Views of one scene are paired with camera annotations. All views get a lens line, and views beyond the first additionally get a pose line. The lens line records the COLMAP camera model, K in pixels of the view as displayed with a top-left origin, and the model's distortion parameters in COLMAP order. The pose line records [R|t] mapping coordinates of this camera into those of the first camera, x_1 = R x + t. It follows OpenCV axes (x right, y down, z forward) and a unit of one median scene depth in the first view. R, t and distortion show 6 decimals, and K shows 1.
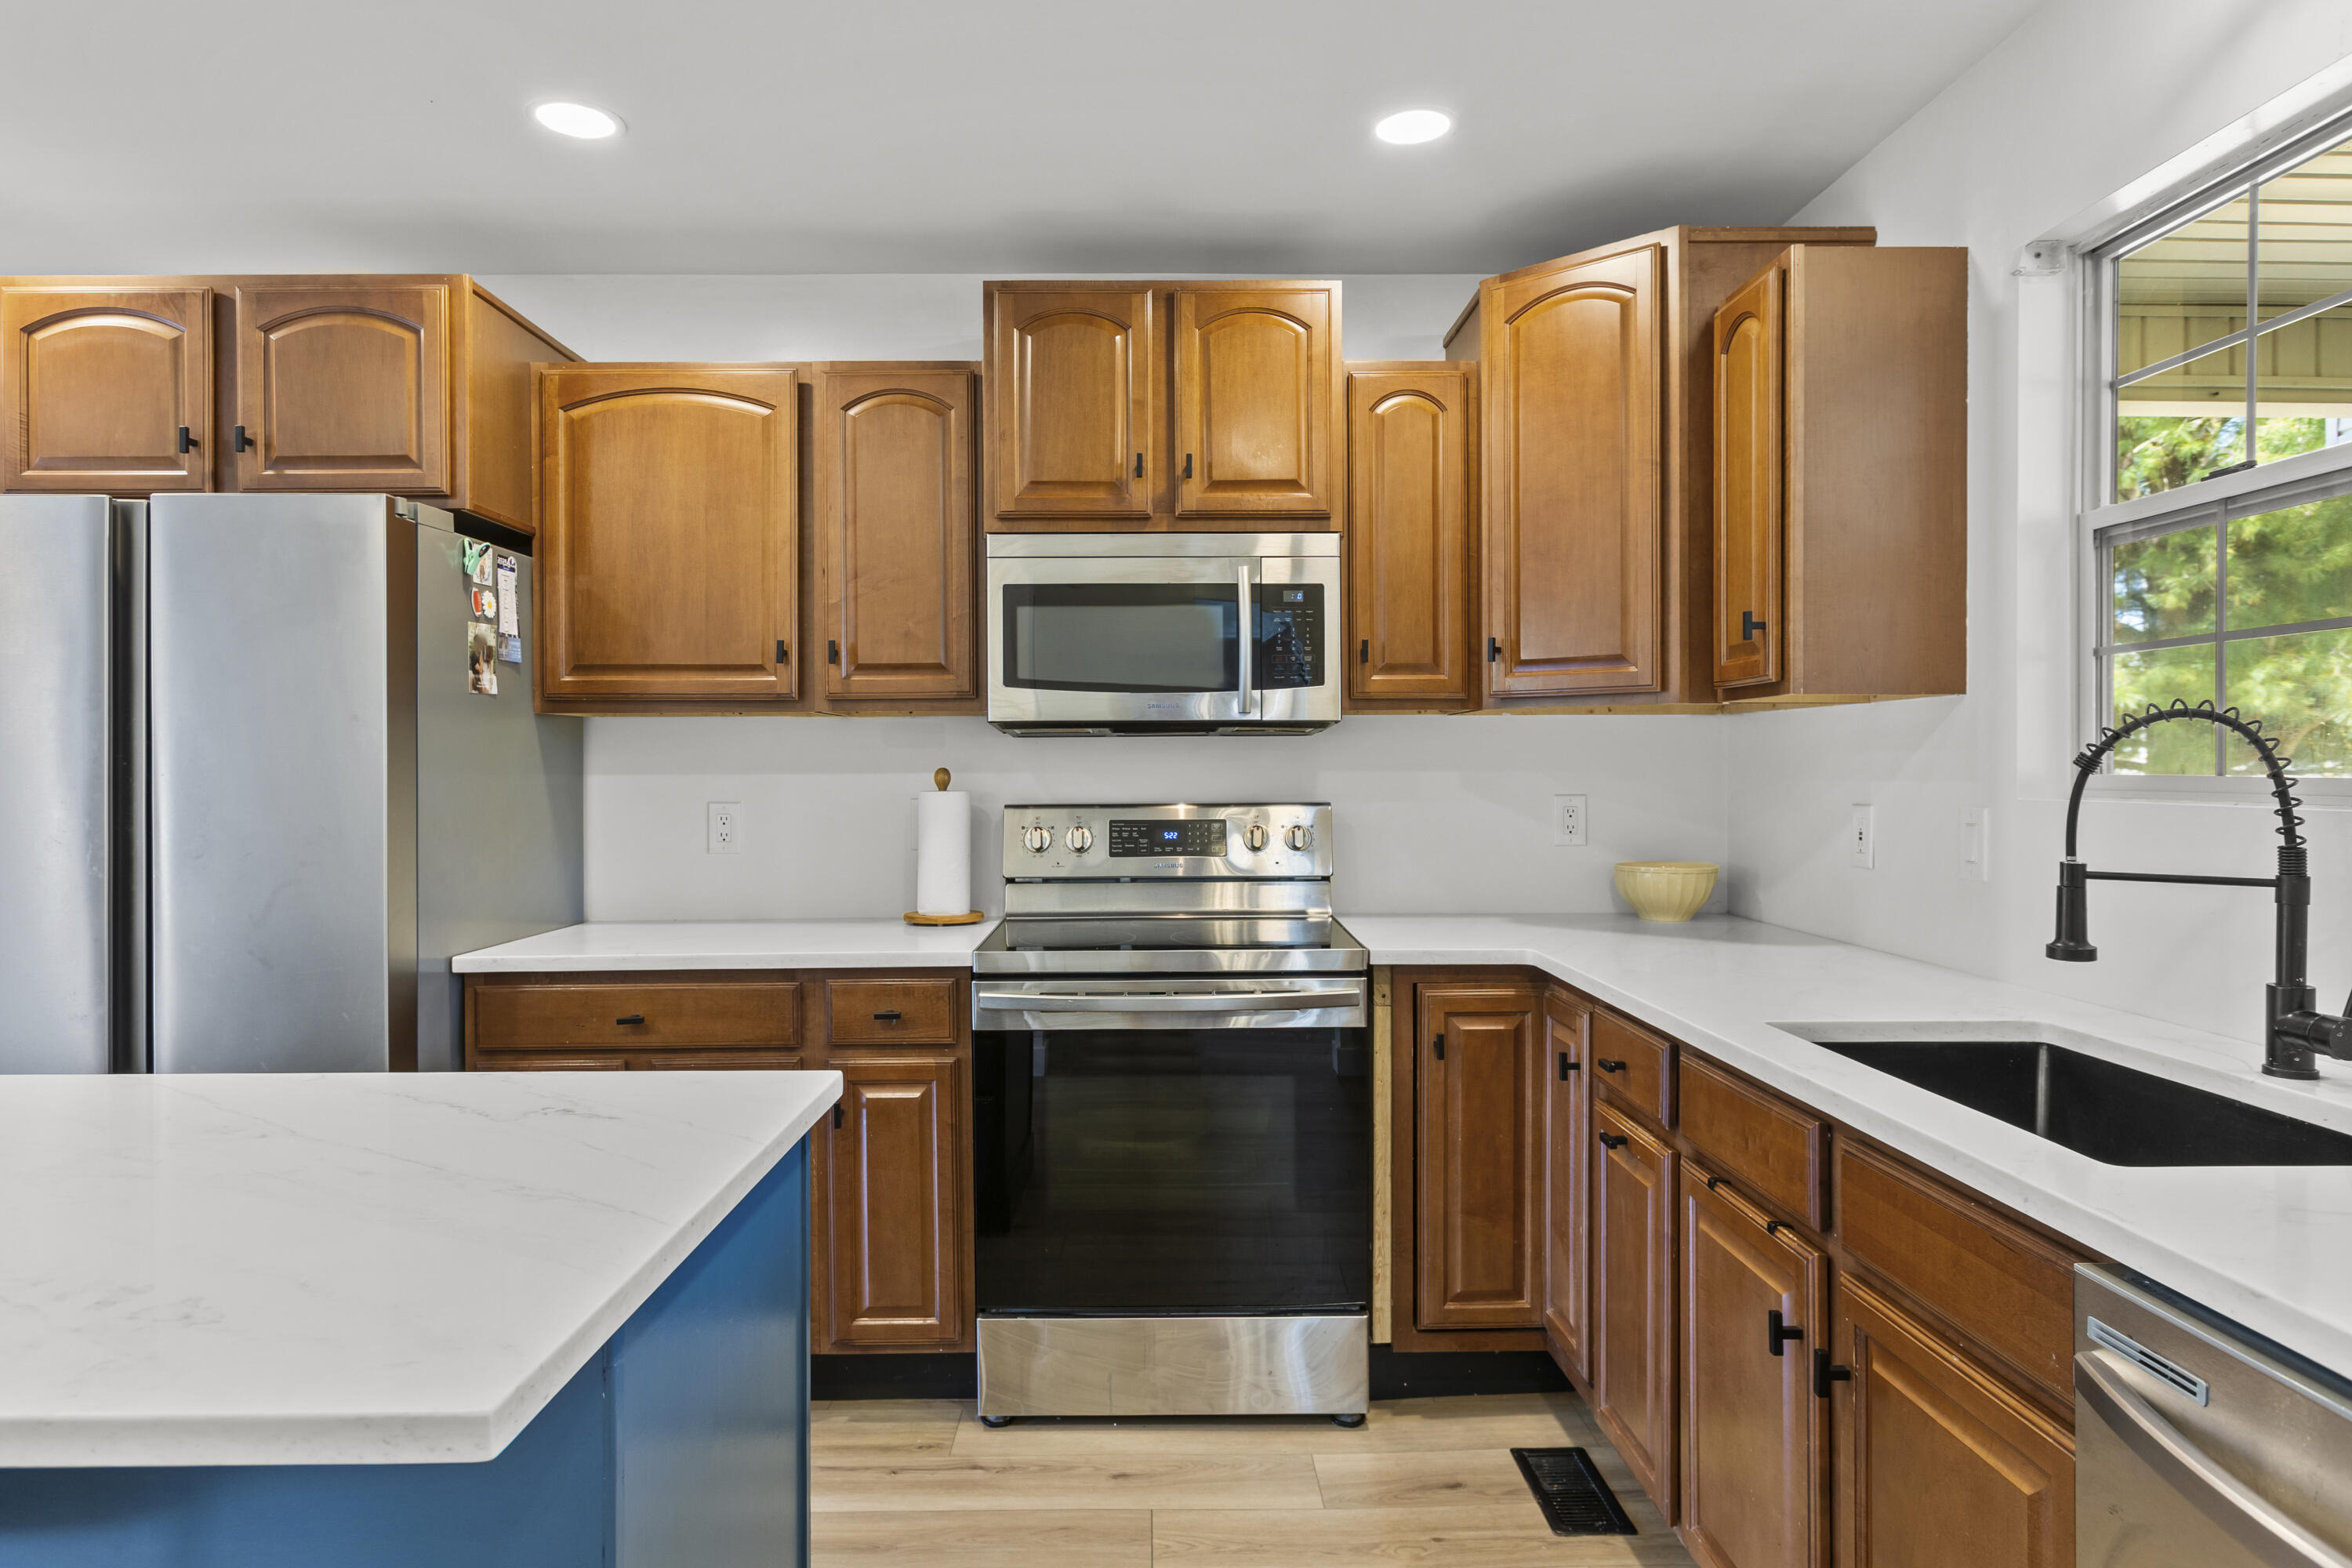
lens RADIAL K [[1402.0, 0, 1171.9], [0, 1402.0, 767.2], [0, 0, 1]] dist [-0.004403, 0.000575]
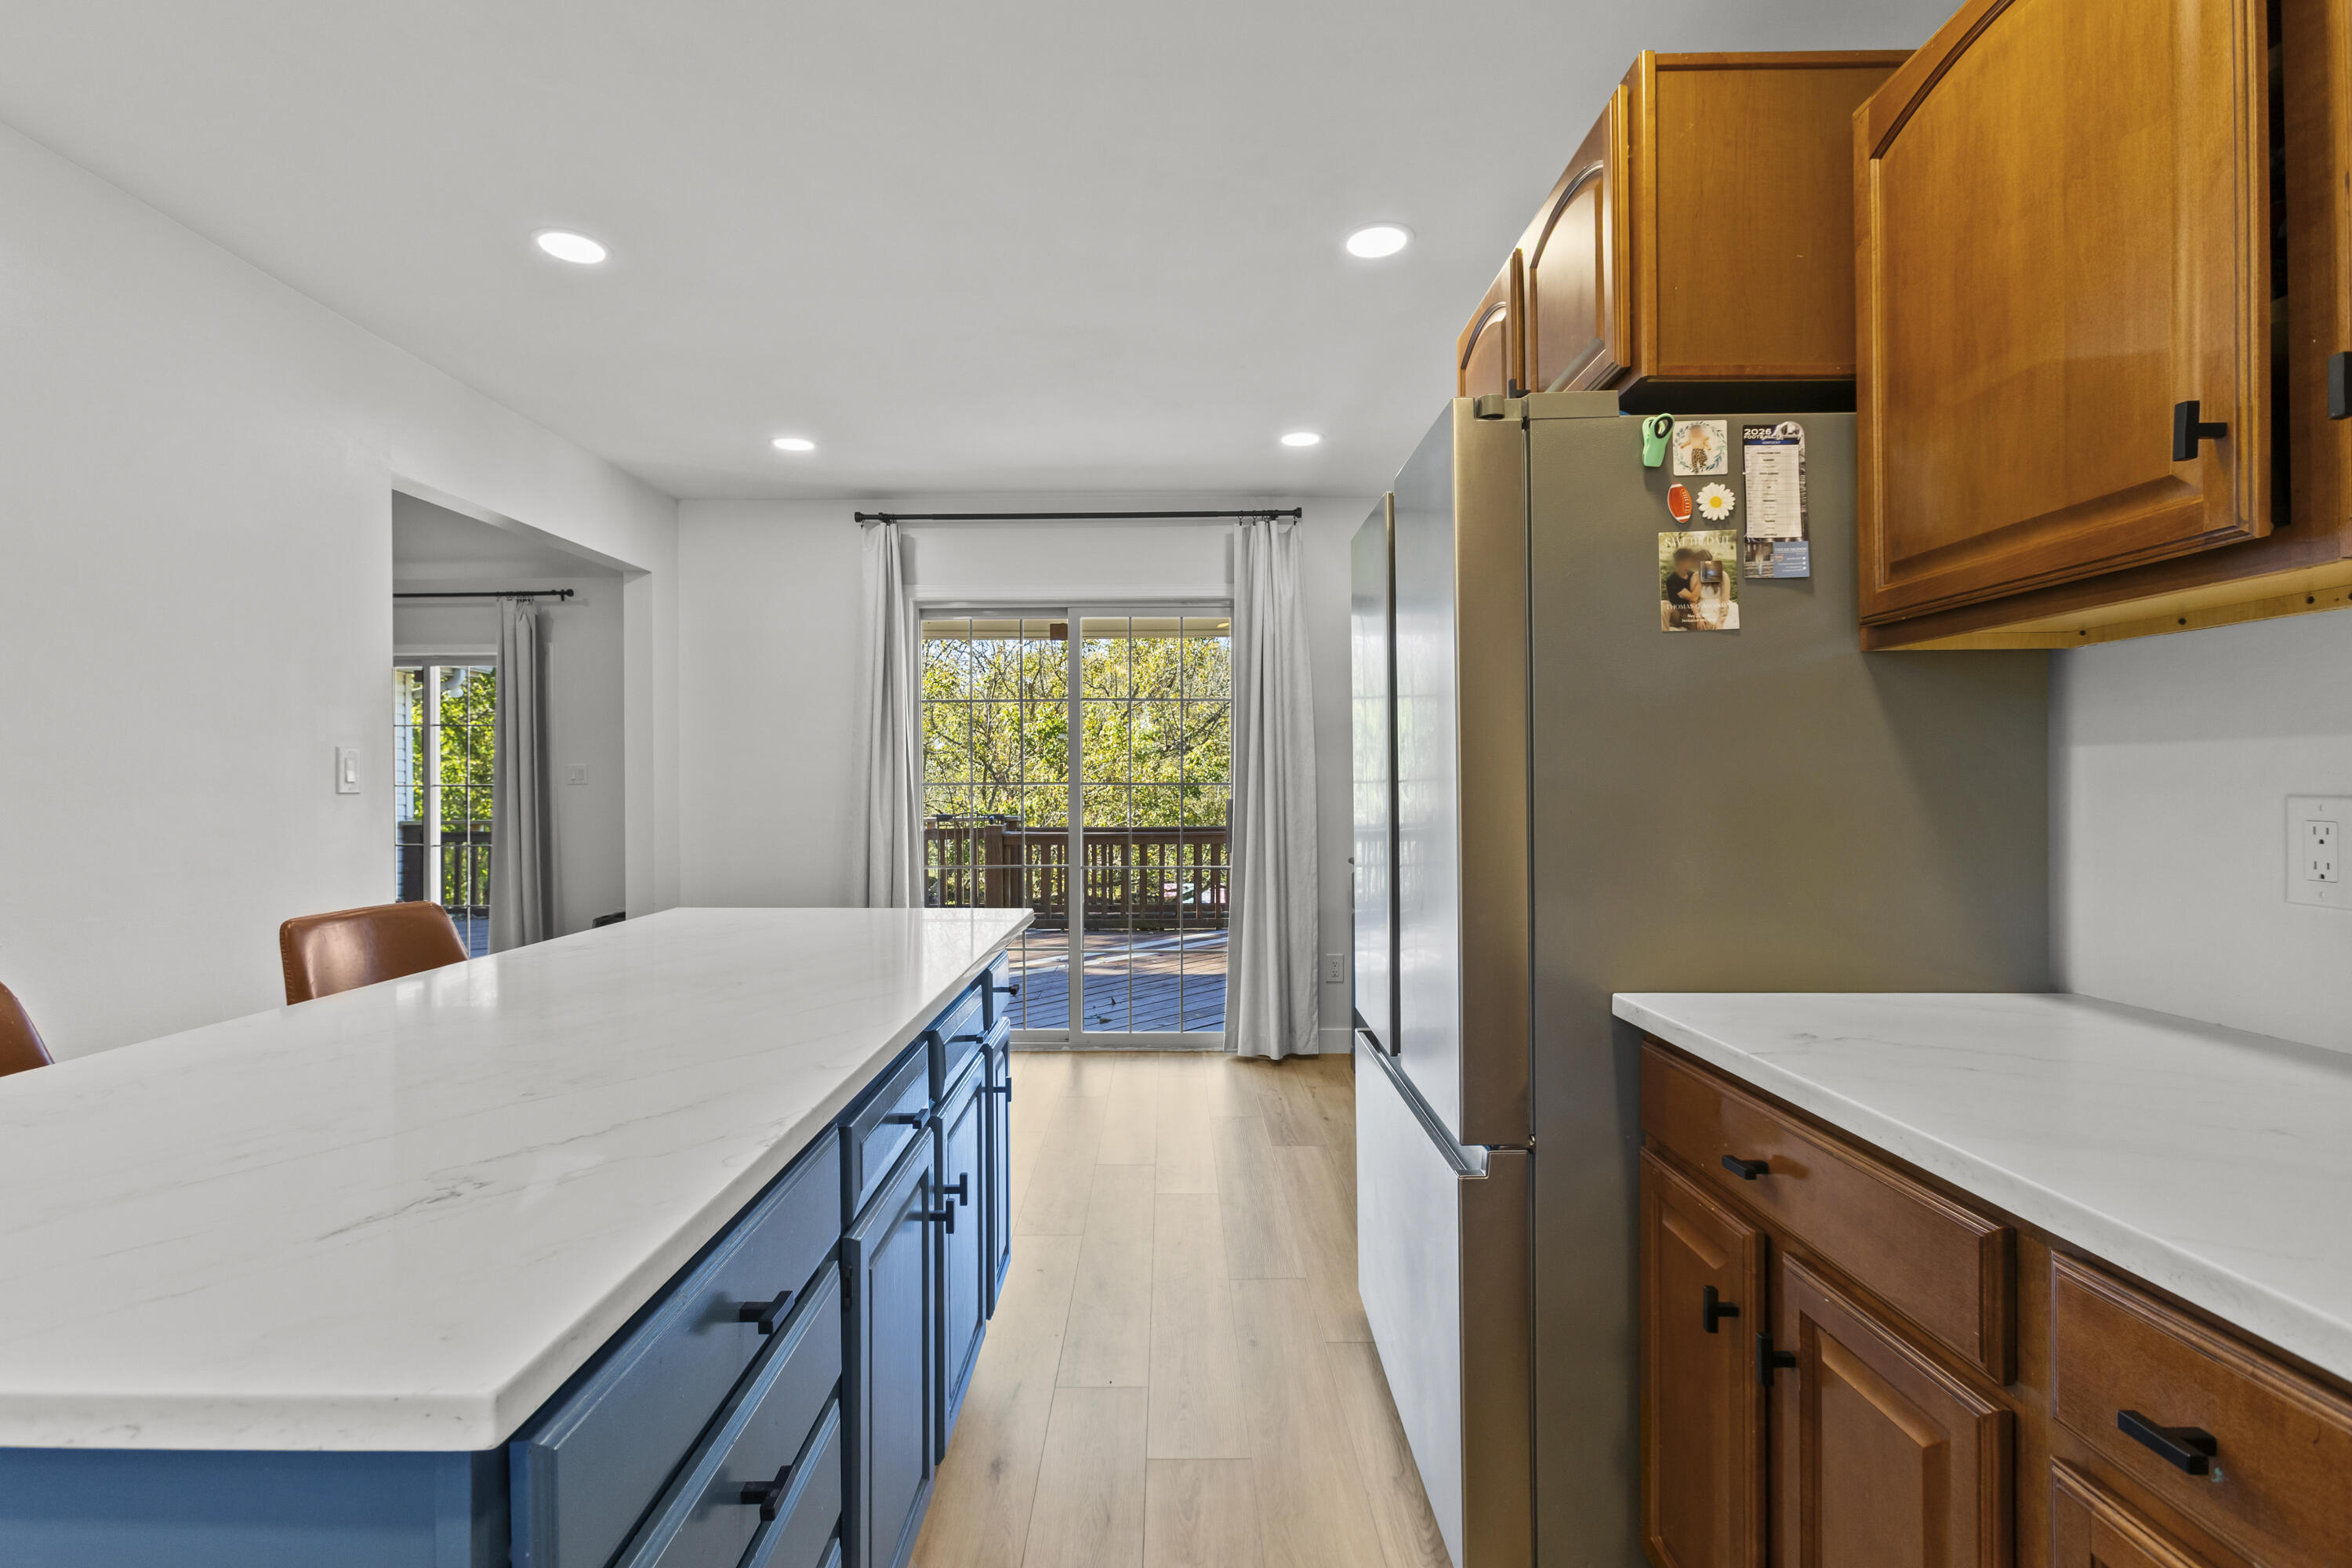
lens RADIAL K [[1068.6, 0, 1176.0], [0, 1068.6, 784.0], [0, 0, 1]] dist [-0.013717, 0.025497]
pose [[-0.023935, 0.003424, -0.999708, 0.049315], [0.004911, 0.999982, 0.003307, 0.020580], [0.999701, -0.004831, -0.023951, 0.709998]]
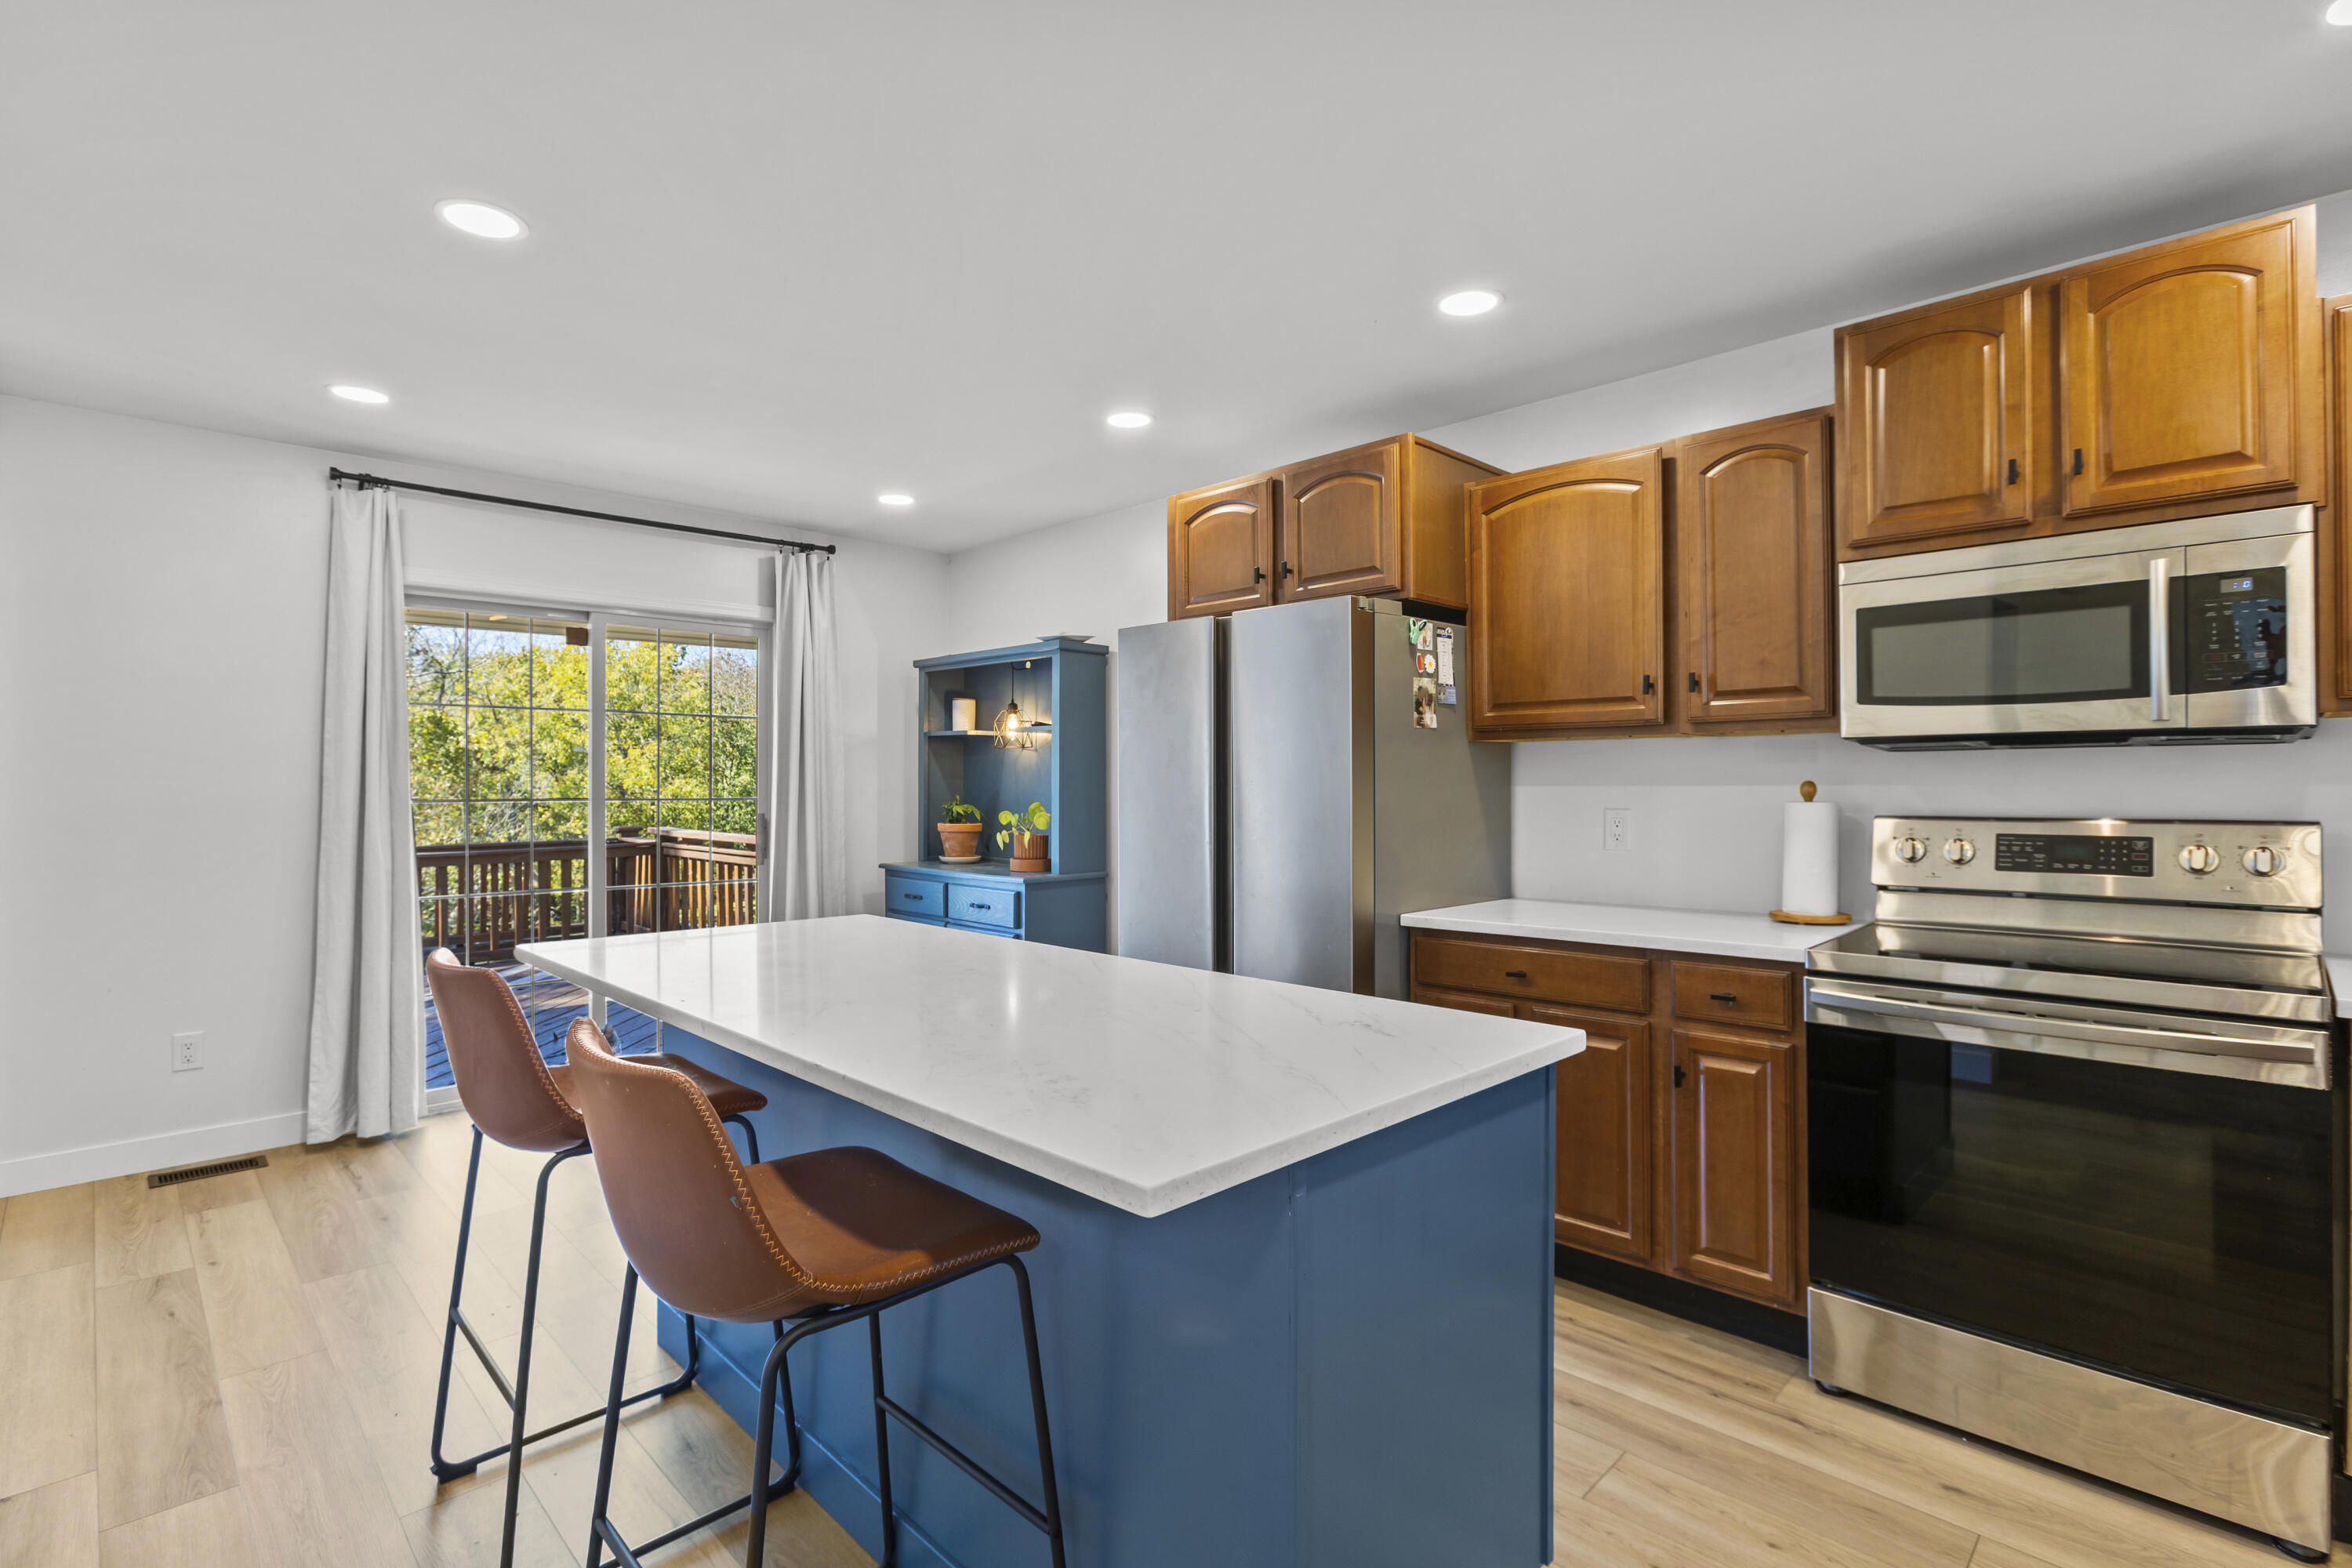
lens RADIAL K [[1118.6, 0, 1160.0], [0, 1118.6, 774.9], [0, 0, 1]] dist [-0.023922, 0.017806]
pose [[0.693960, -0.004342, -0.720000, 0.120247], [0.001495, 0.999988, -0.004590, -0.000961], [0.720012, 0.002109, 0.693959, 0.034026]]
